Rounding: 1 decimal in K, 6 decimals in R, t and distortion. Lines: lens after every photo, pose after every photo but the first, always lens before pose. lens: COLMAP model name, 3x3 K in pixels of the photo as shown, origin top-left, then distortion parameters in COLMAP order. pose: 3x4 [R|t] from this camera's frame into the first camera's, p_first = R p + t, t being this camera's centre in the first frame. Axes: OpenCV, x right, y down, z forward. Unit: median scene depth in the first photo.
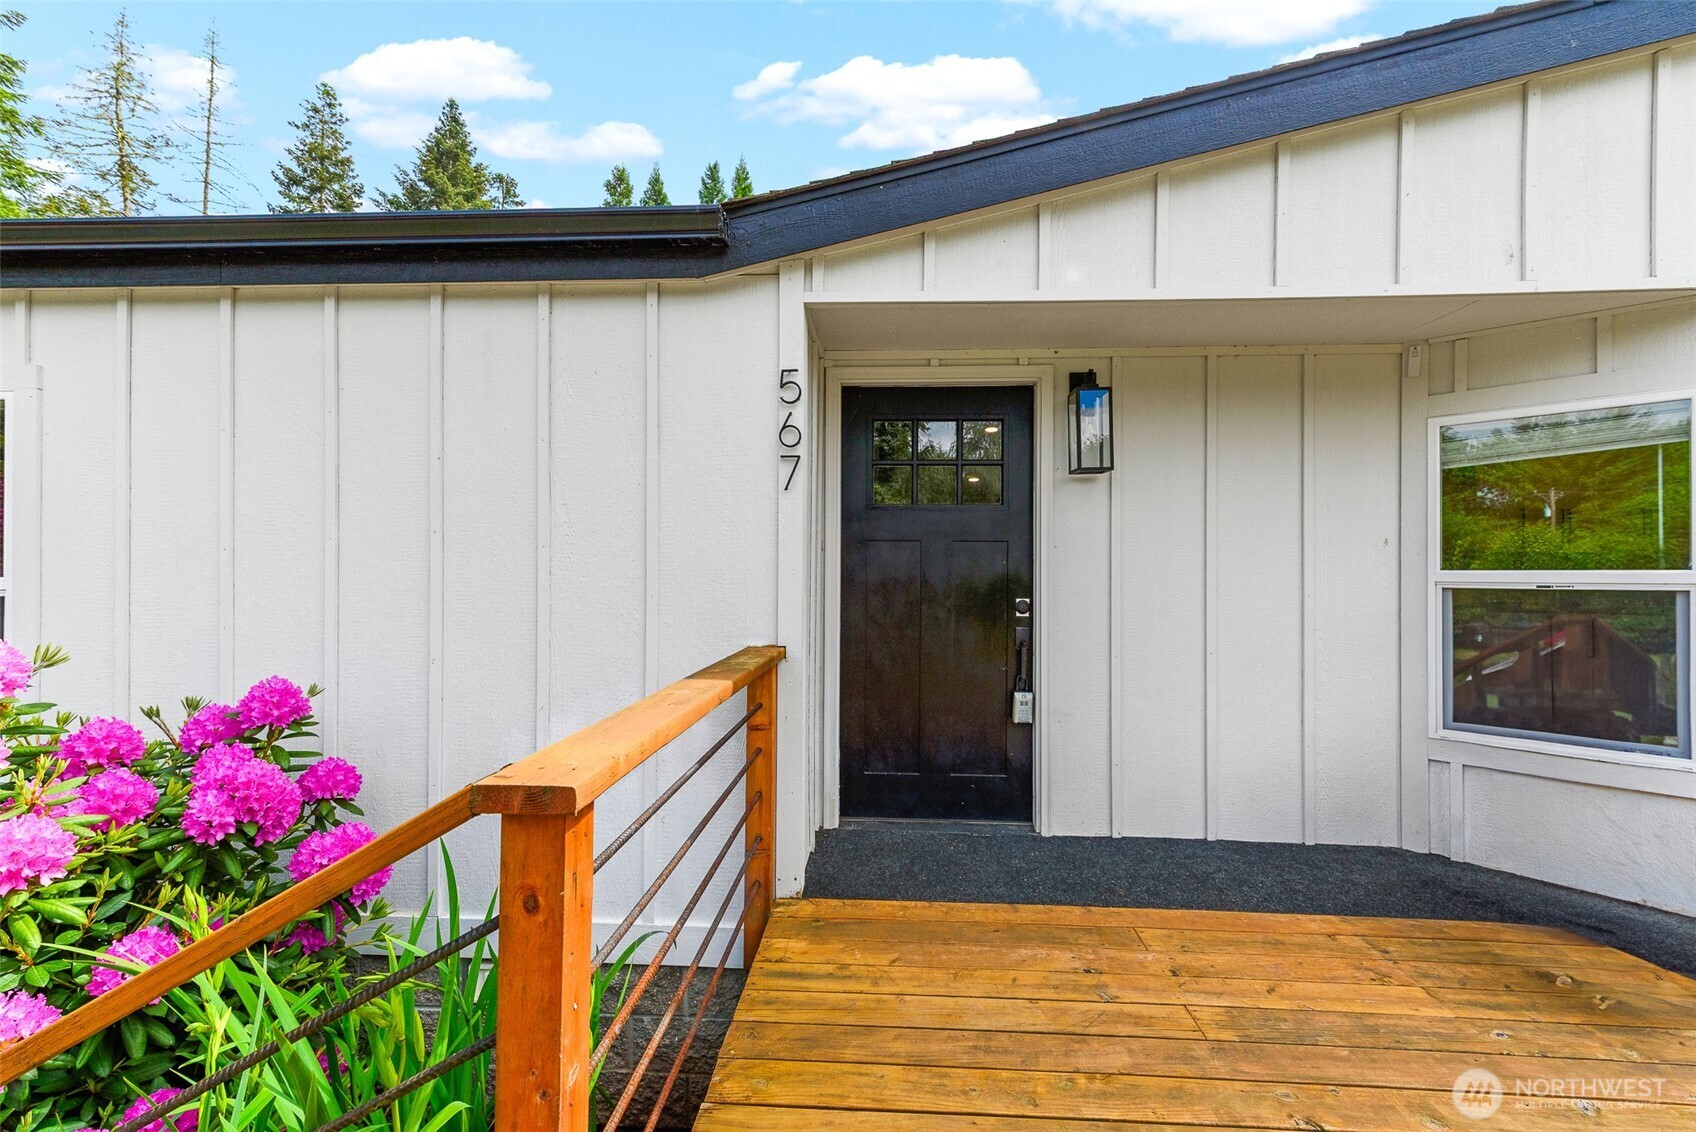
lens RADIAL K [[729.4, 0, 854.1], [0, 729.4, 564.0], [0, 0, 1]] dist [0.009958, -0.000579]
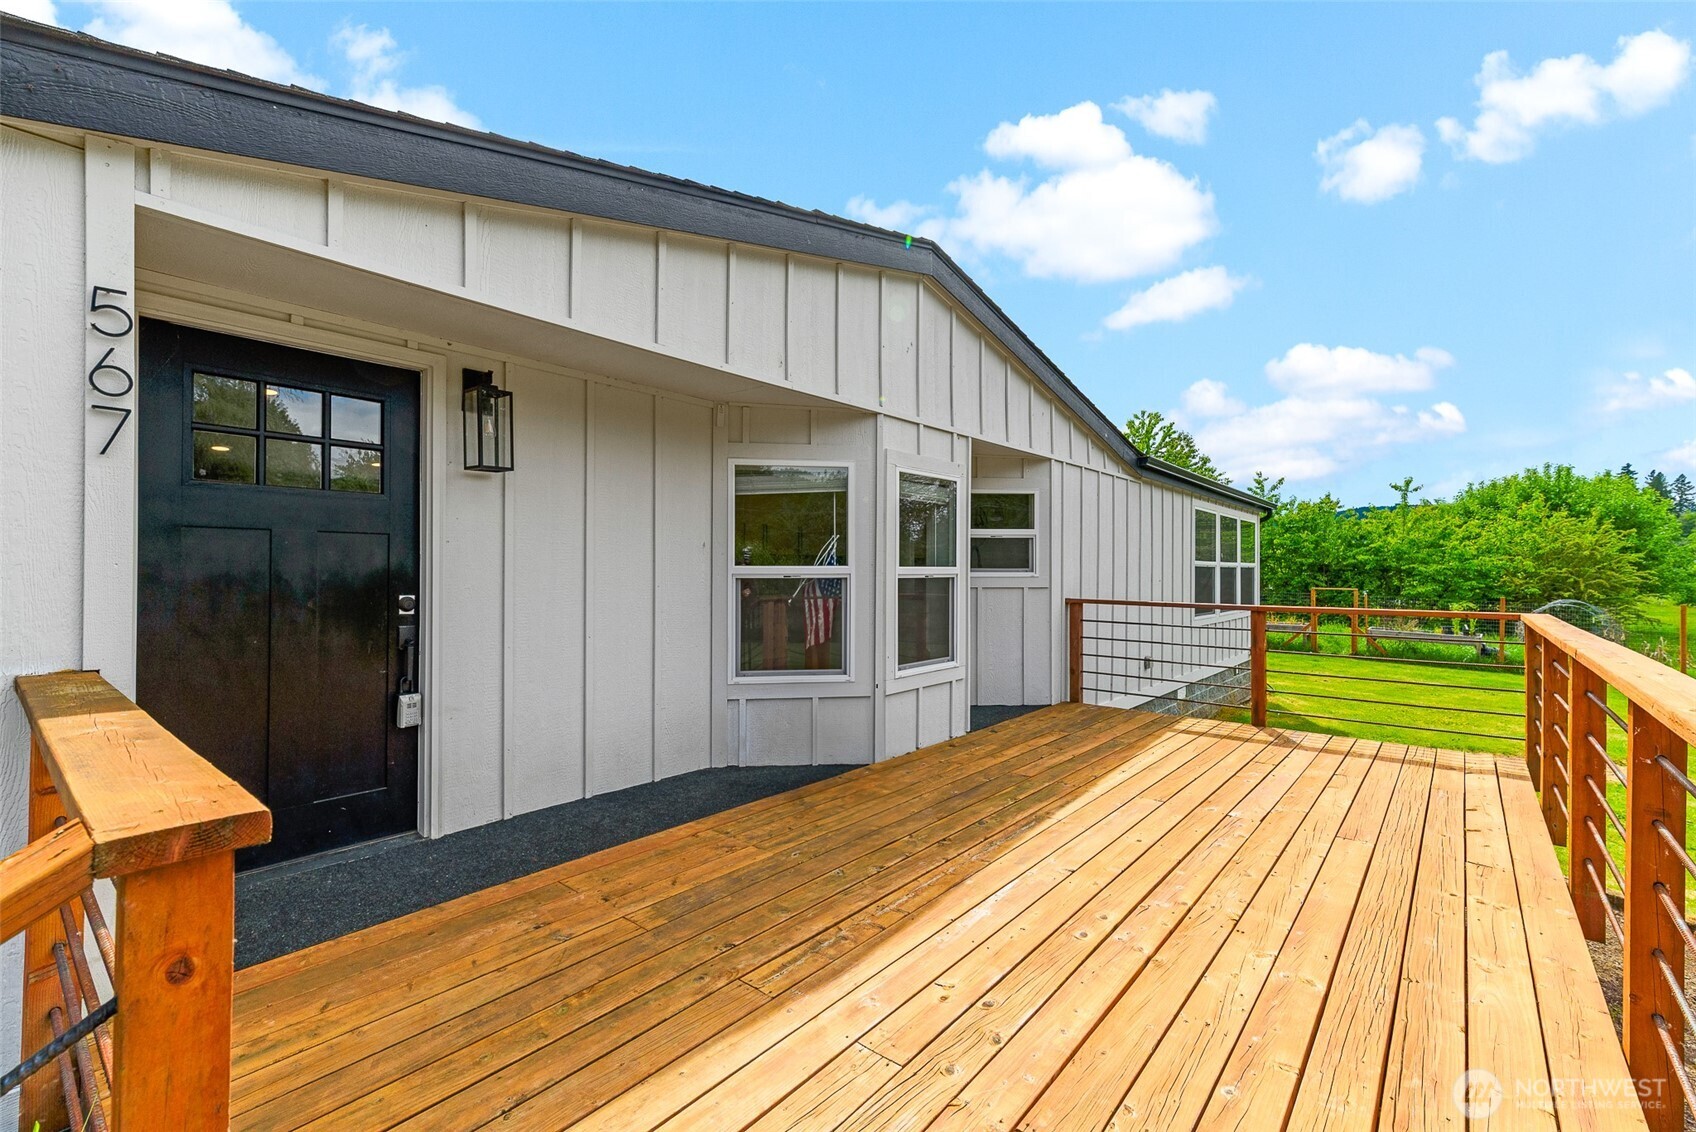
lens RADIAL K [[762.1, 0, 844.1], [0, 762.1, 552.1], [0, 0, 1]] dist [0.001076, -0.000064]
pose [[0.586579, 0.015689, 0.809740, -0.272431], [-0.008554, 0.999877, -0.013177, -0.000160], [-0.809847, 0.000803, 0.586641, -0.040821]]
